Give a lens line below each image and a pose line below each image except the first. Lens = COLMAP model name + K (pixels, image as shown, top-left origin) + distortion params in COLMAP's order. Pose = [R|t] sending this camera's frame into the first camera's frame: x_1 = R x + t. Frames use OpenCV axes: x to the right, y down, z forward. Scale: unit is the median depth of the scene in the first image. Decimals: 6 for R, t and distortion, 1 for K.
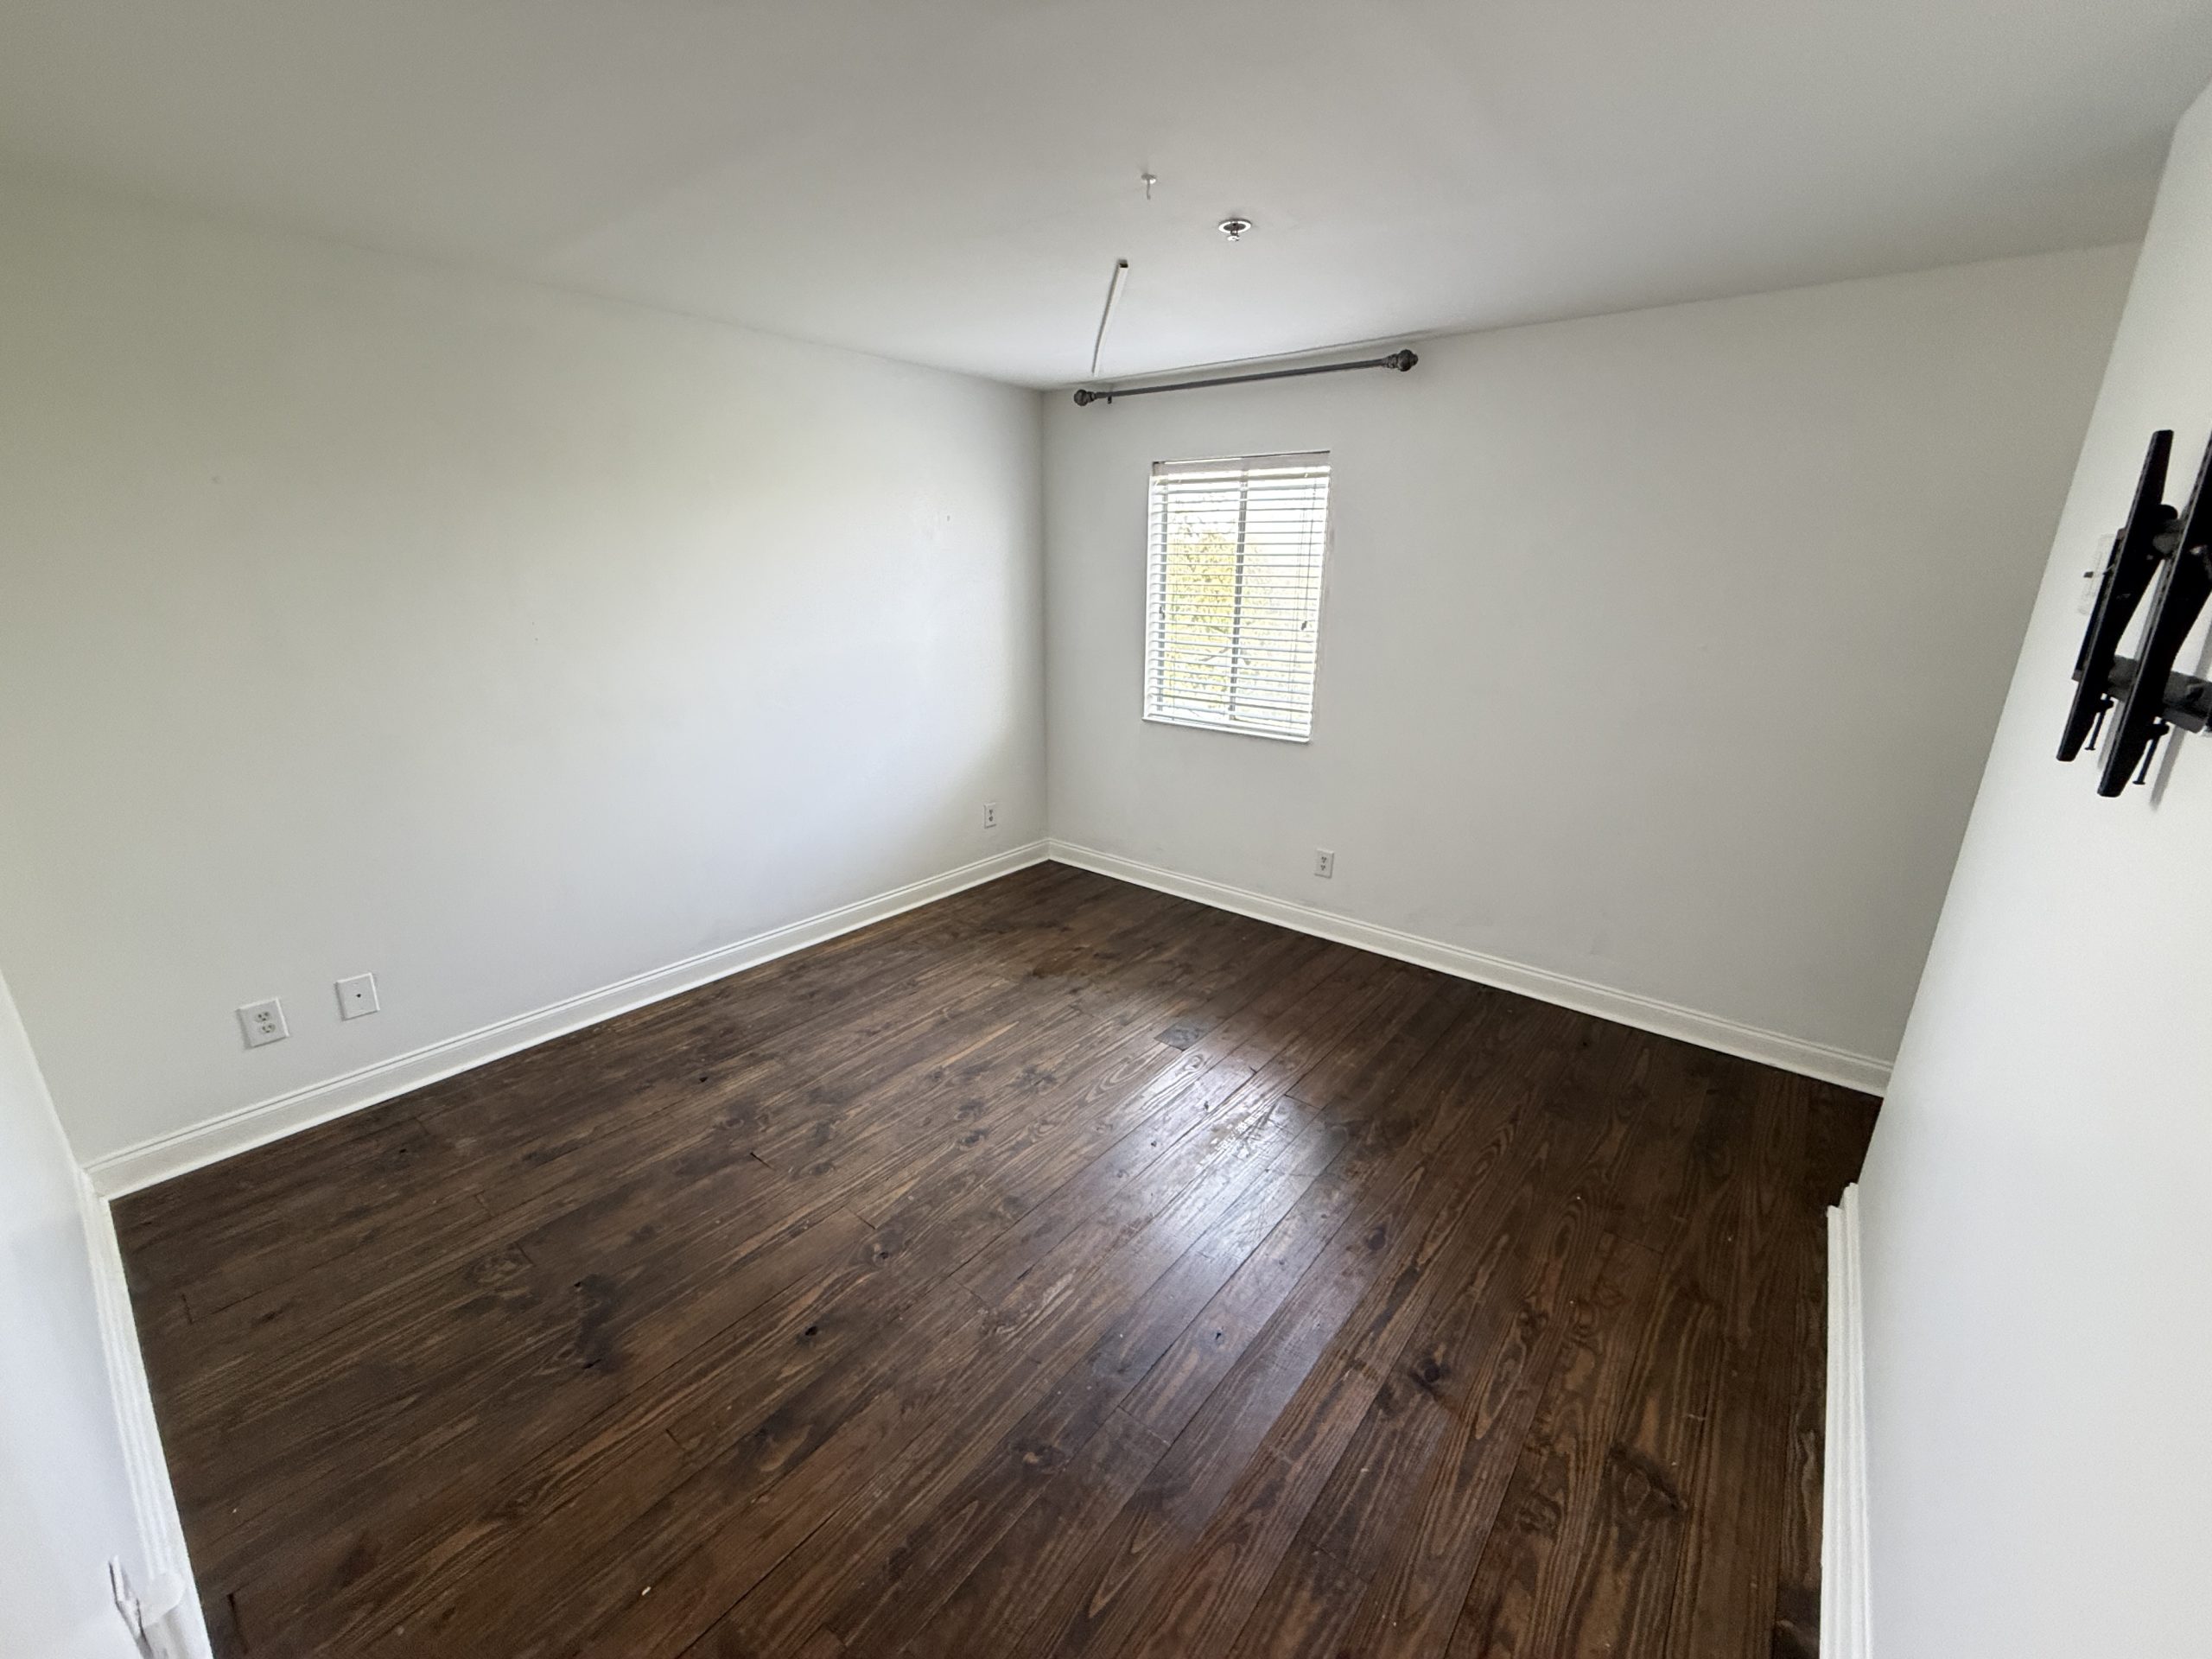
lens RADIAL K [[889.7, 0, 1094.5], [0, 889.7, 829.2], [0, 0, 1]] dist [0.012728, 0.000080]
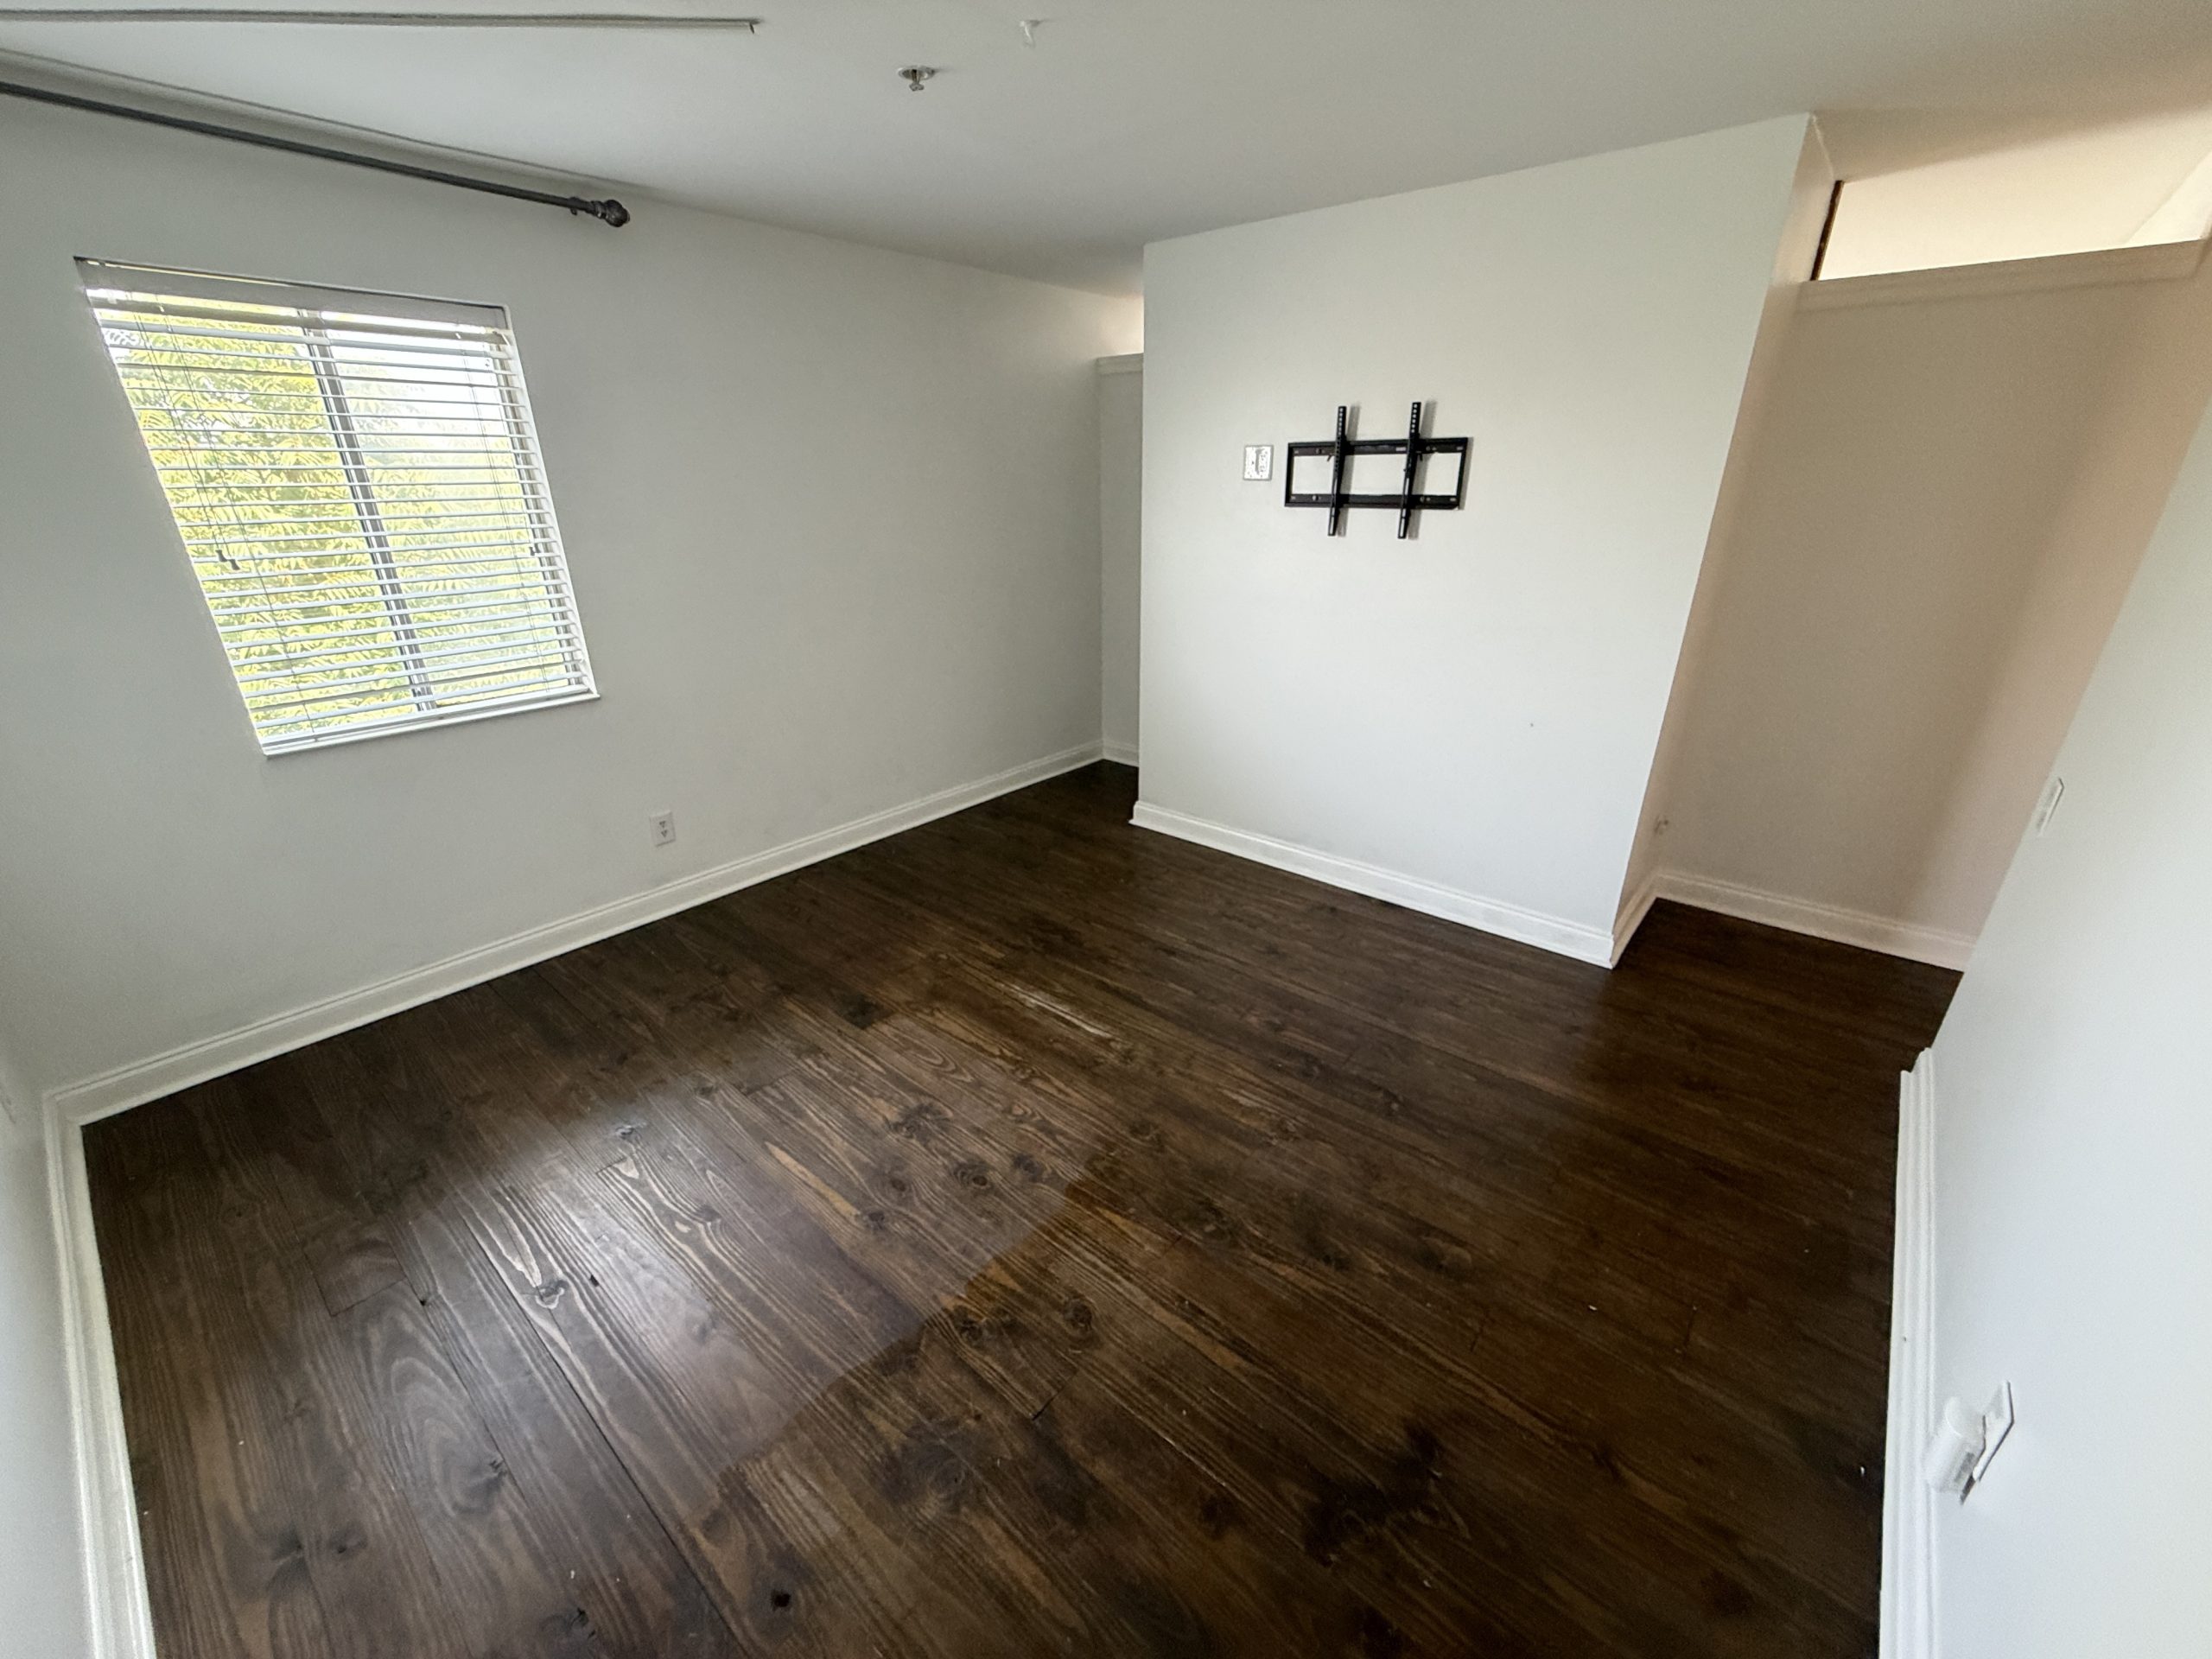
lens RADIAL K [[889.7, 0, 1094.5], [0, 889.7, 829.2], [0, 0, 1]] dist [0.012728, 0.000080]
pose [[0.026540, -0.388627, 0.921013, -0.687263], [0.295769, 0.883139, 0.364123, -0.198237], [-0.954891, 0.262744, 0.138383, 0.641390]]
